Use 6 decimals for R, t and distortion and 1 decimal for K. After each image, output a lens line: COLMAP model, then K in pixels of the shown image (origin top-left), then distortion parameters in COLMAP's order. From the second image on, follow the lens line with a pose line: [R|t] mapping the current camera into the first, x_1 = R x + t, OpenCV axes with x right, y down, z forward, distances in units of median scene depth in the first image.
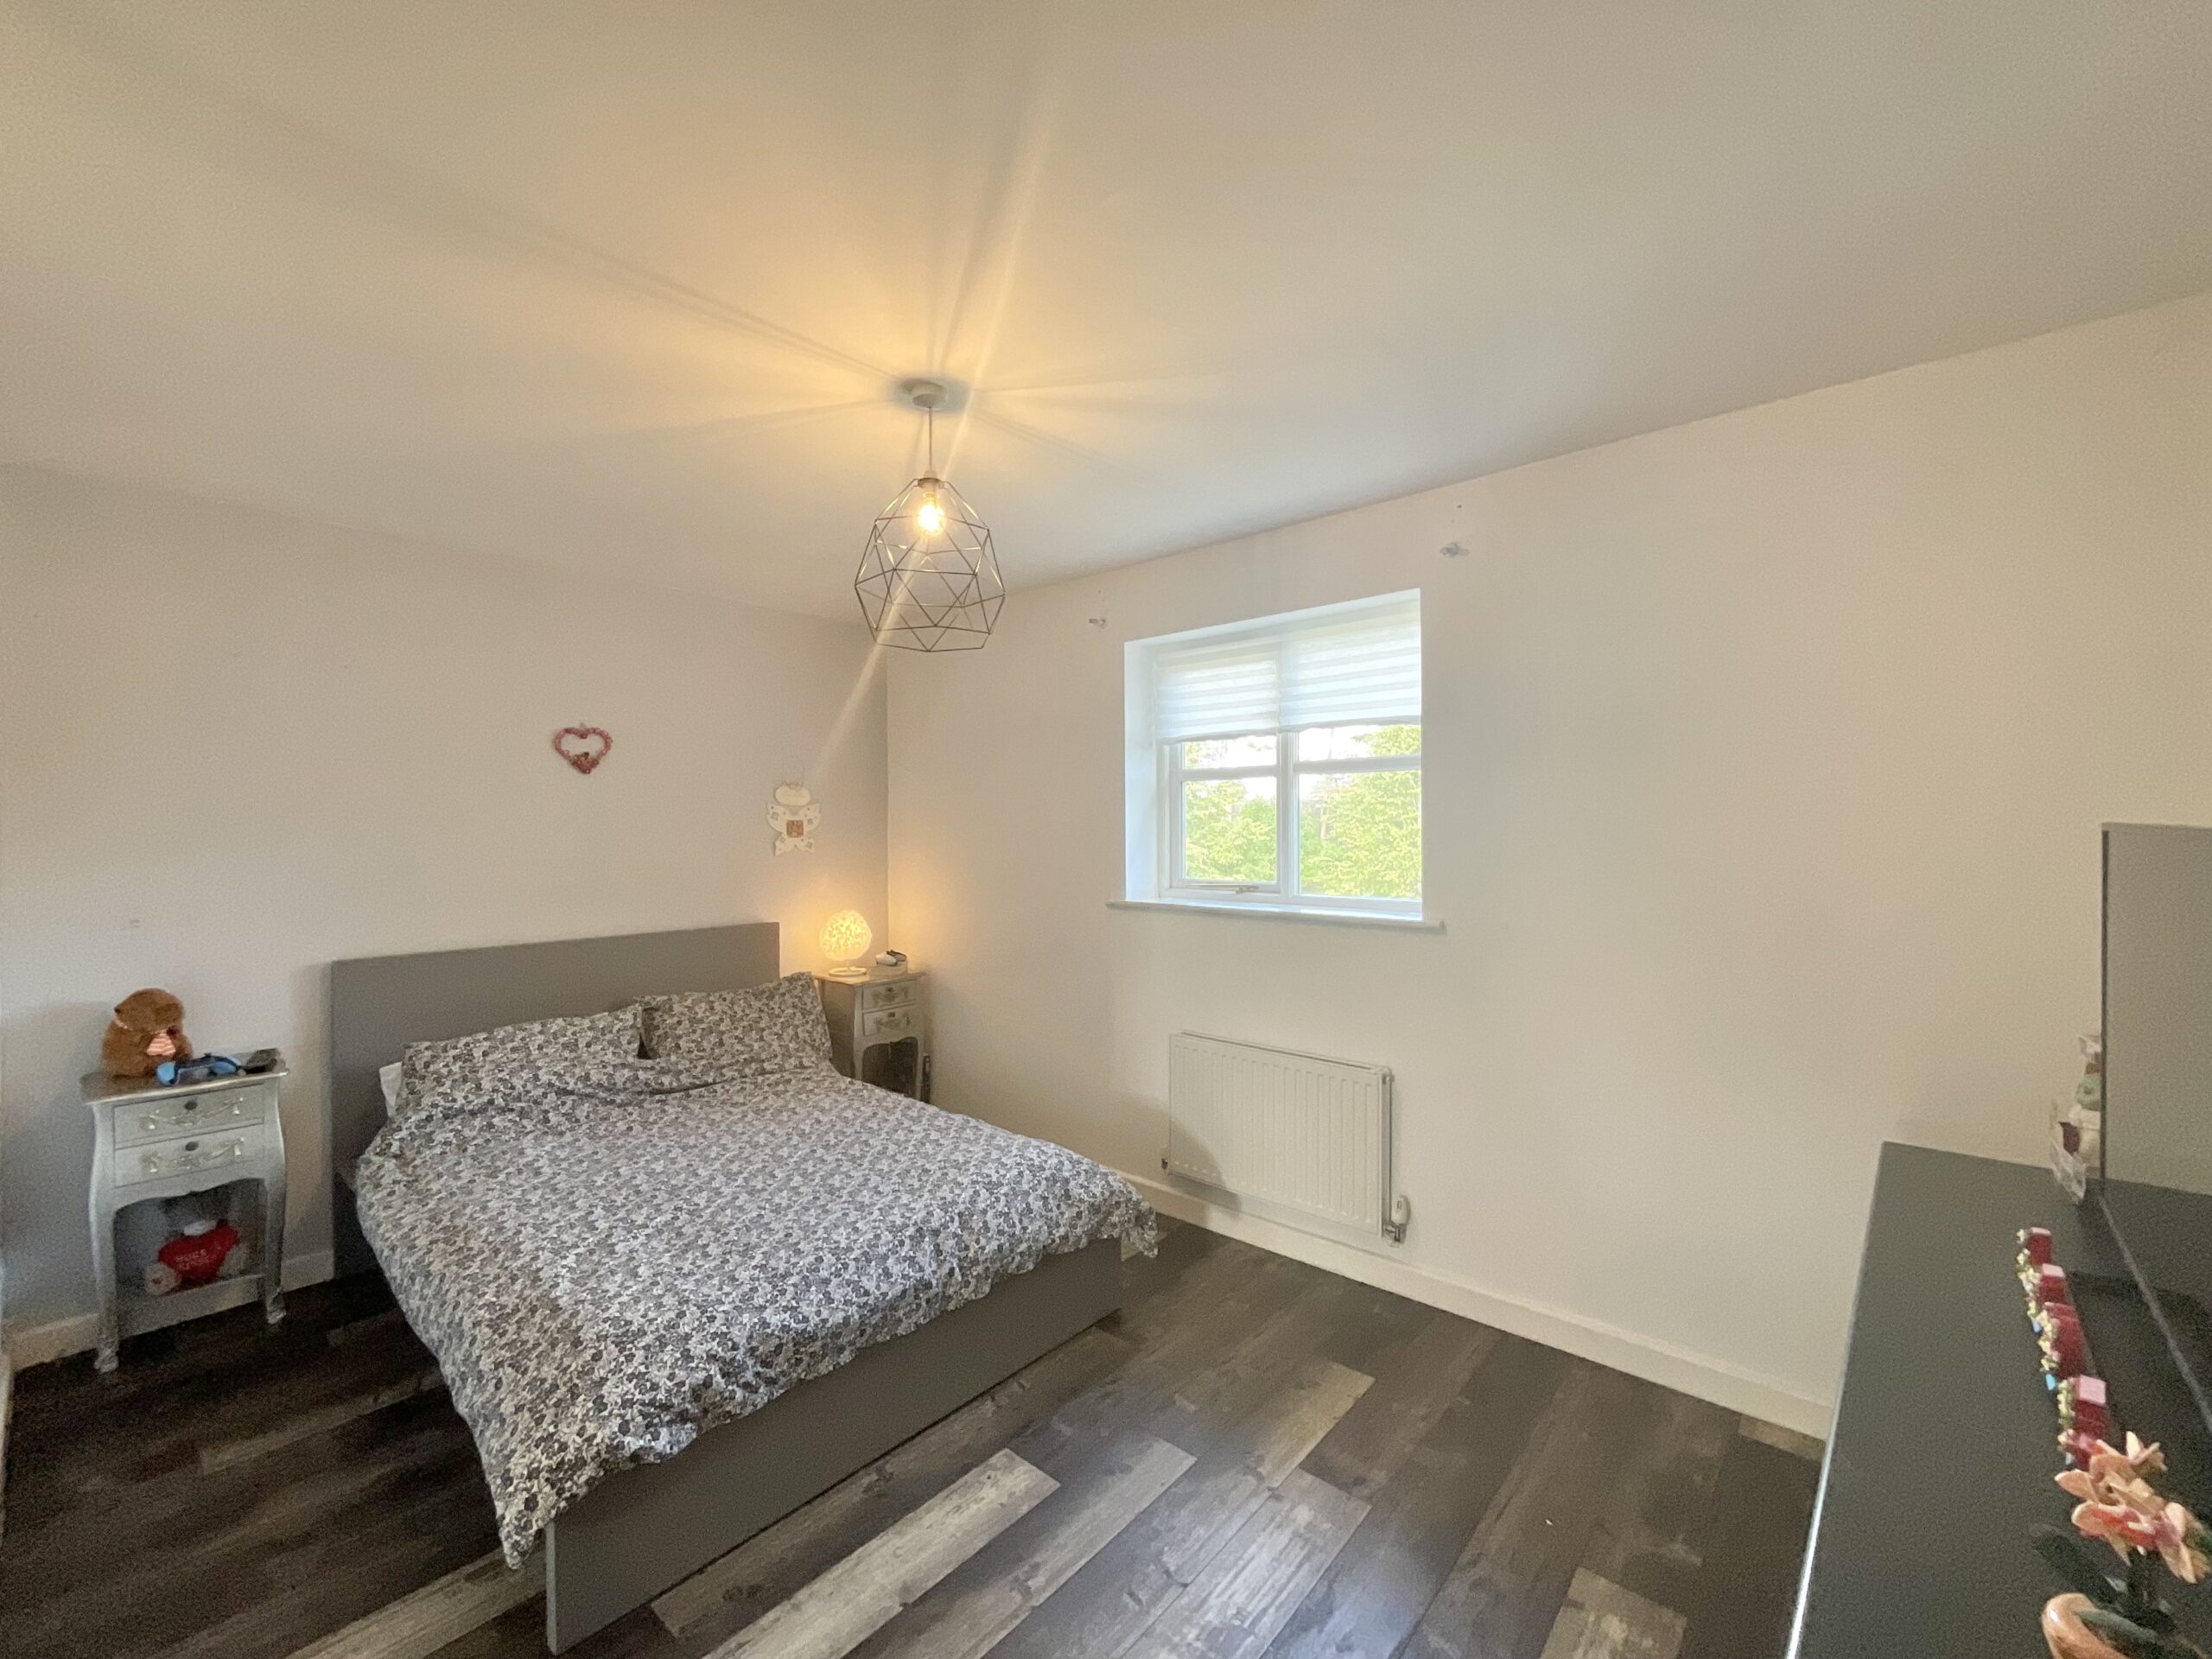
lens RADIAL K [[893.3, 0, 1114.1], [0, 893.3, 833.7], [0, 0, 1]] dist [0.001855, 0.000064]
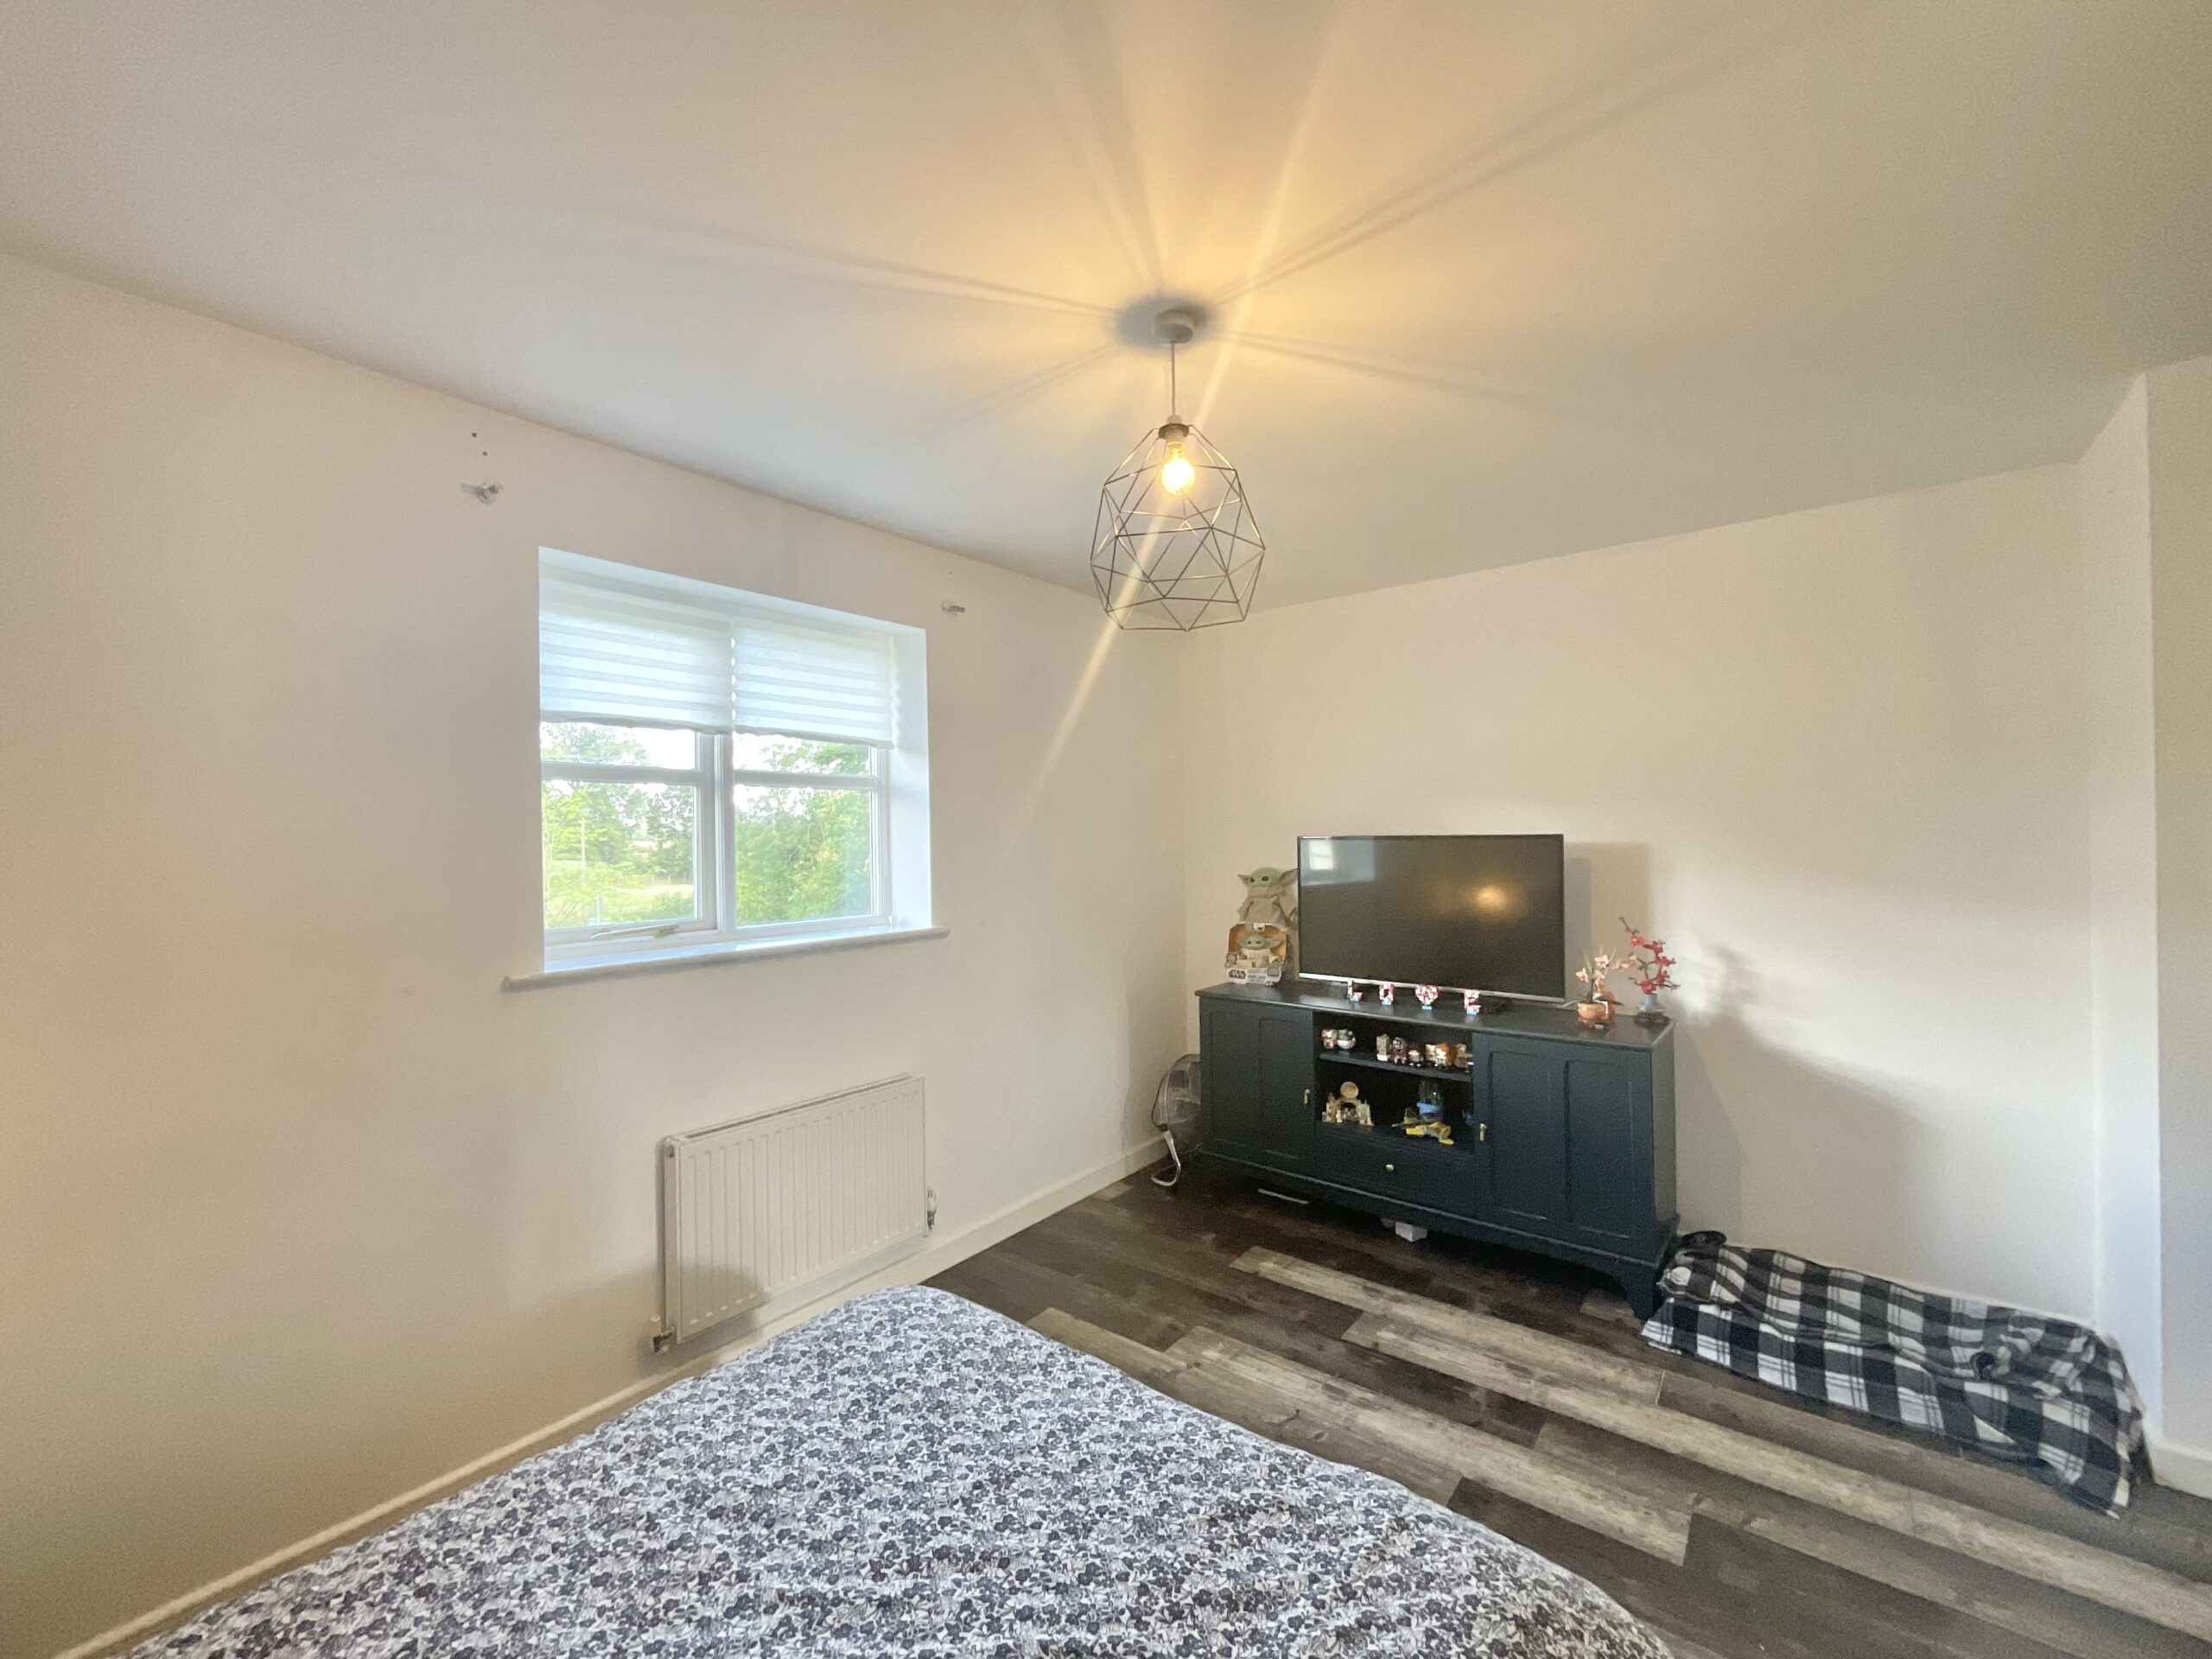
lens RADIAL K [[904.9, 0, 1106.6], [0, 904.9, 836.1], [0, 0, 1]] dist [-0.002498, -0.000401]
pose [[-0.043617, 0.002396, 0.999045, -0.787552], [0.018278, 0.999832, -0.001599, -0.012439], [-0.998881, 0.018191, -0.043654, 0.829931]]
